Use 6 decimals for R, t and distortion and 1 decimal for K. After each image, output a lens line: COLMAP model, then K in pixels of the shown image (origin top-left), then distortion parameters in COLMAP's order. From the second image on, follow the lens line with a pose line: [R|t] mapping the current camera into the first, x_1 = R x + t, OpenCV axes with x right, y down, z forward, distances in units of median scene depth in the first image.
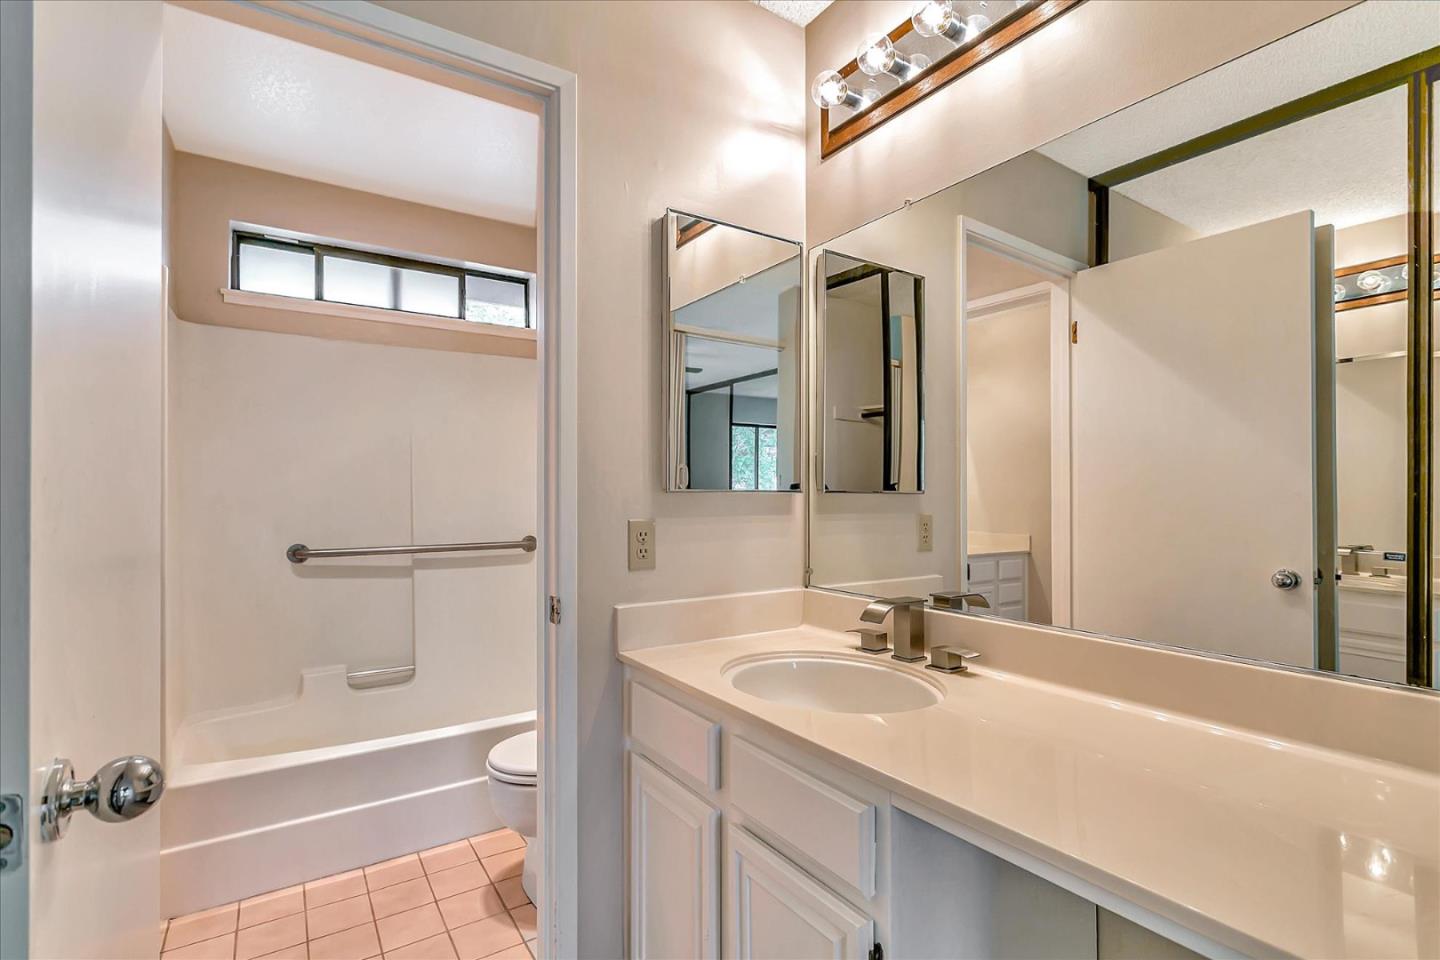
lens RADIAL K [[679.7, 0, 715.7], [0, 679.7, 477.0], [0, 0, 1]] dist [-0.001917, 0.000057]
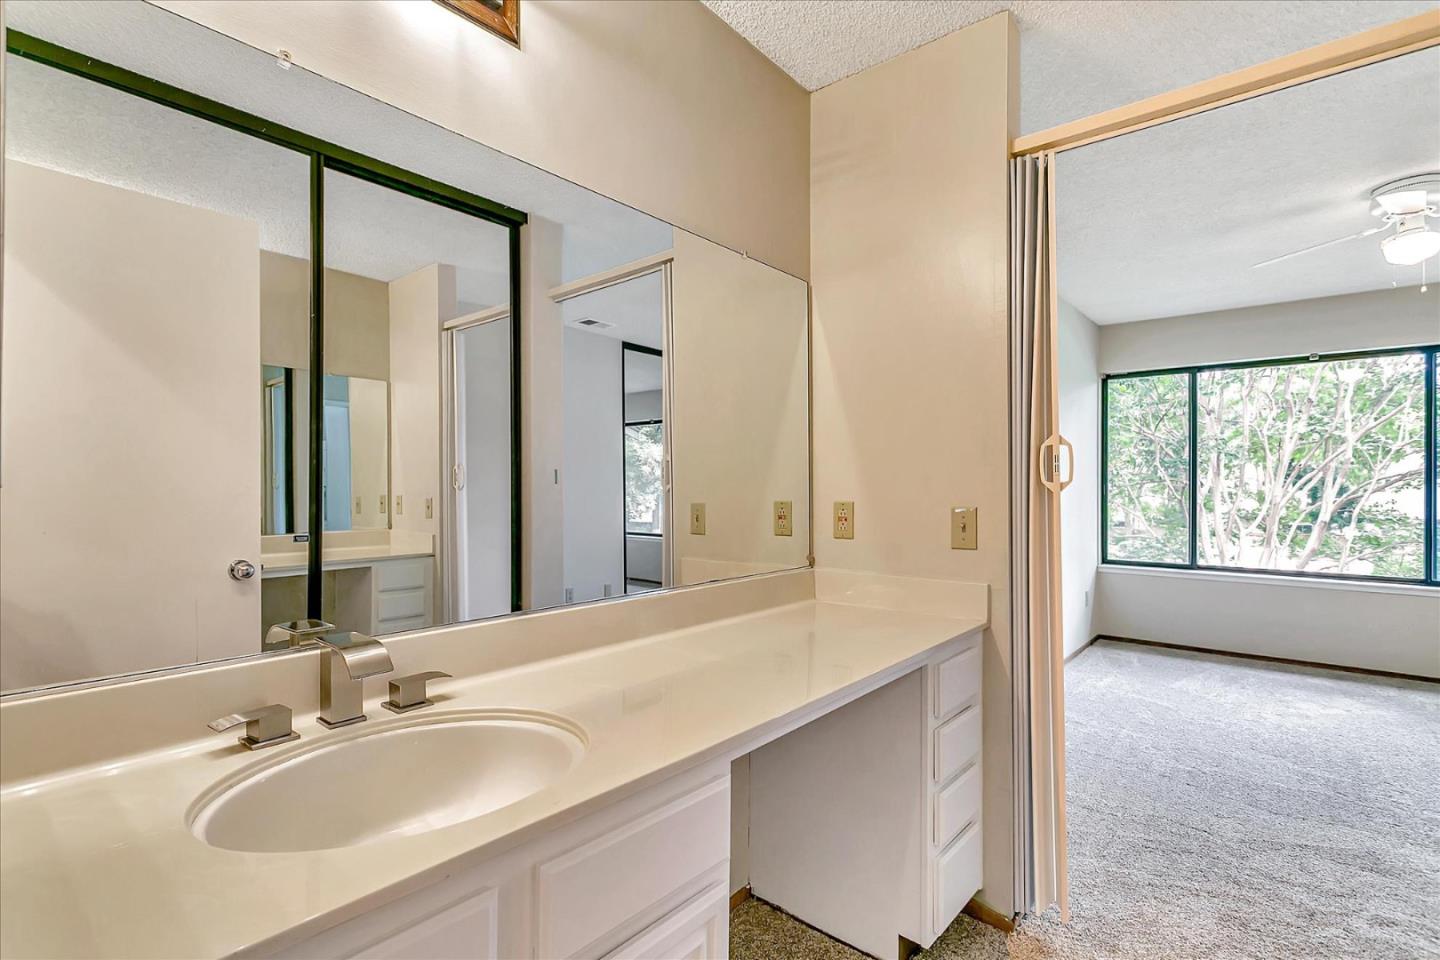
lens RADIAL K [[679.7, 0, 715.7], [0, 679.7, 477.0], [0, 0, 1]] dist [-0.001917, 0.000057]
pose [[-0.253699, 0.007513, 0.967254, -0.564392], [-0.026738, 0.999533, -0.014777, 0.005796], [-0.966914, -0.029611, -0.253379, 0.866315]]
